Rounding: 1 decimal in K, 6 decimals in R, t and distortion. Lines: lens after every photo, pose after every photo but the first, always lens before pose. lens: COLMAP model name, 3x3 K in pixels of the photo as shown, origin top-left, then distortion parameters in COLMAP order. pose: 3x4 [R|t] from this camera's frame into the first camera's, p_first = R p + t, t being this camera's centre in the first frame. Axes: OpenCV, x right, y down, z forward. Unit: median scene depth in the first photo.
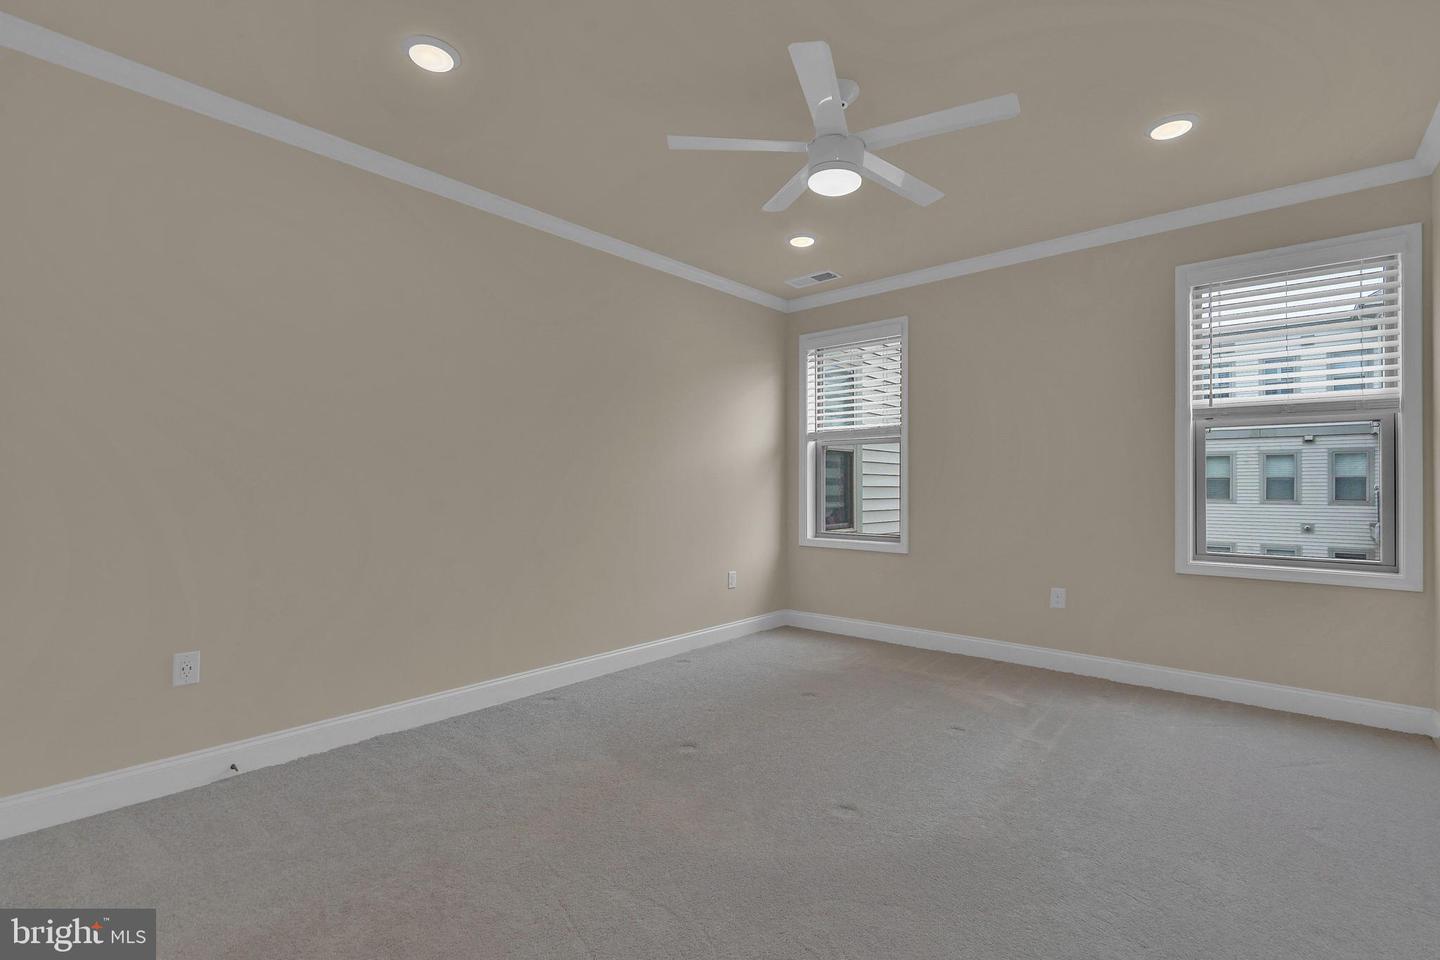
lens RADIAL K [[677.4, 0, 688.9], [0, 677.4, 477.6], [0, 0, 1]] dist [0.002756, -0.000271]
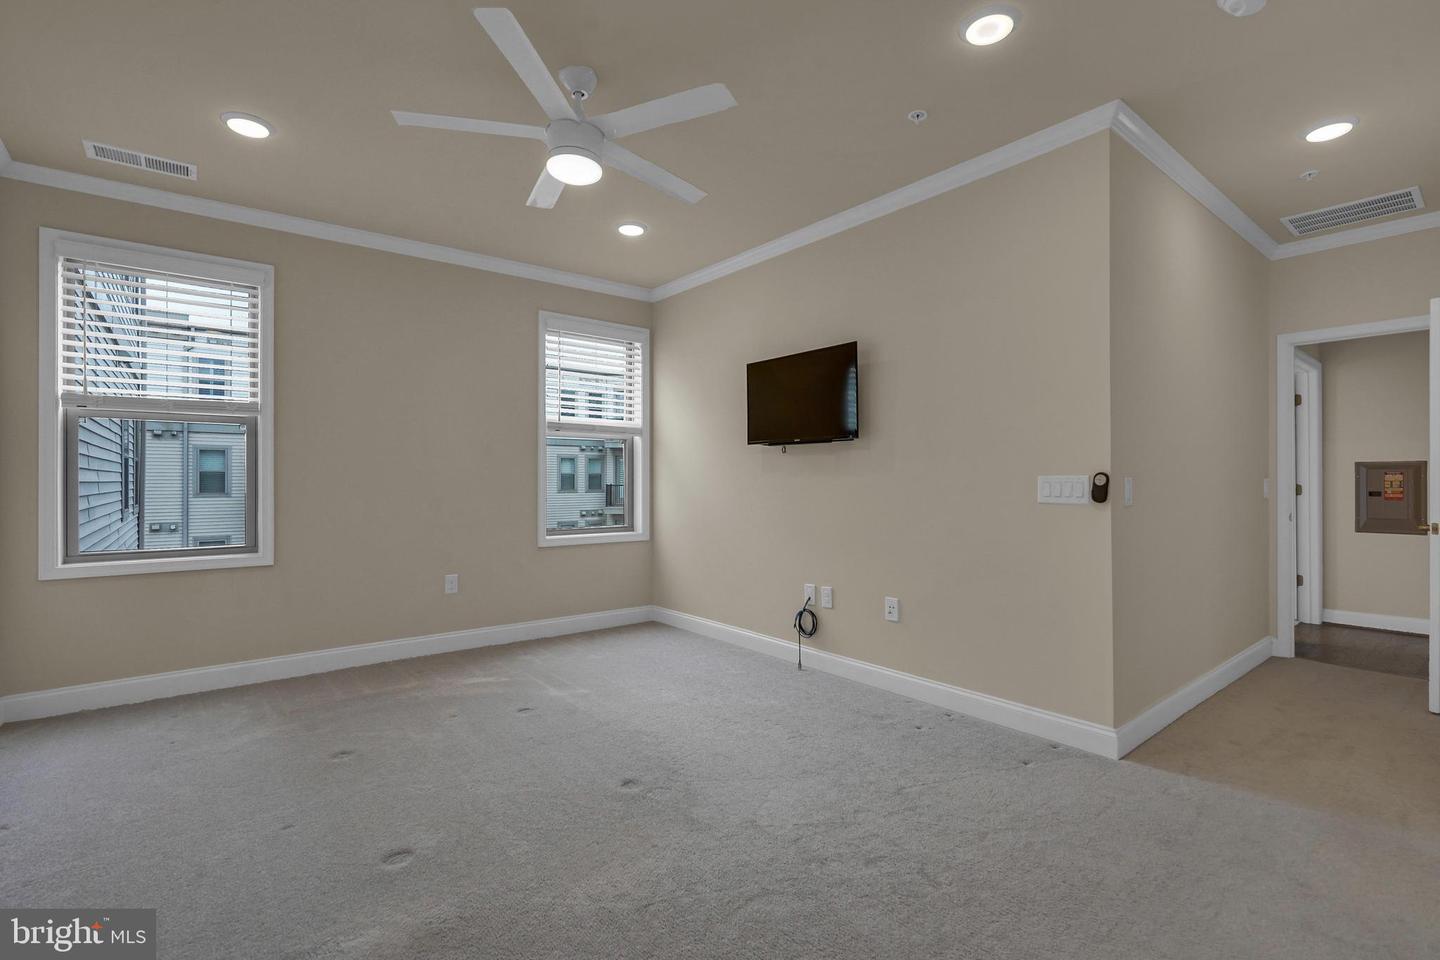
lens RADIAL K [[677.4, 0, 721.9], [0, 677.4, 478.9], [0, 0, 1]] dist [0.002756, -0.000271]
pose [[0.130519, 0.001681, 0.991444, -0.075467], [-0.011487, 0.999934, -0.000183, 0.001004], [-0.991379, -0.011365, 0.130529, 0.070219]]
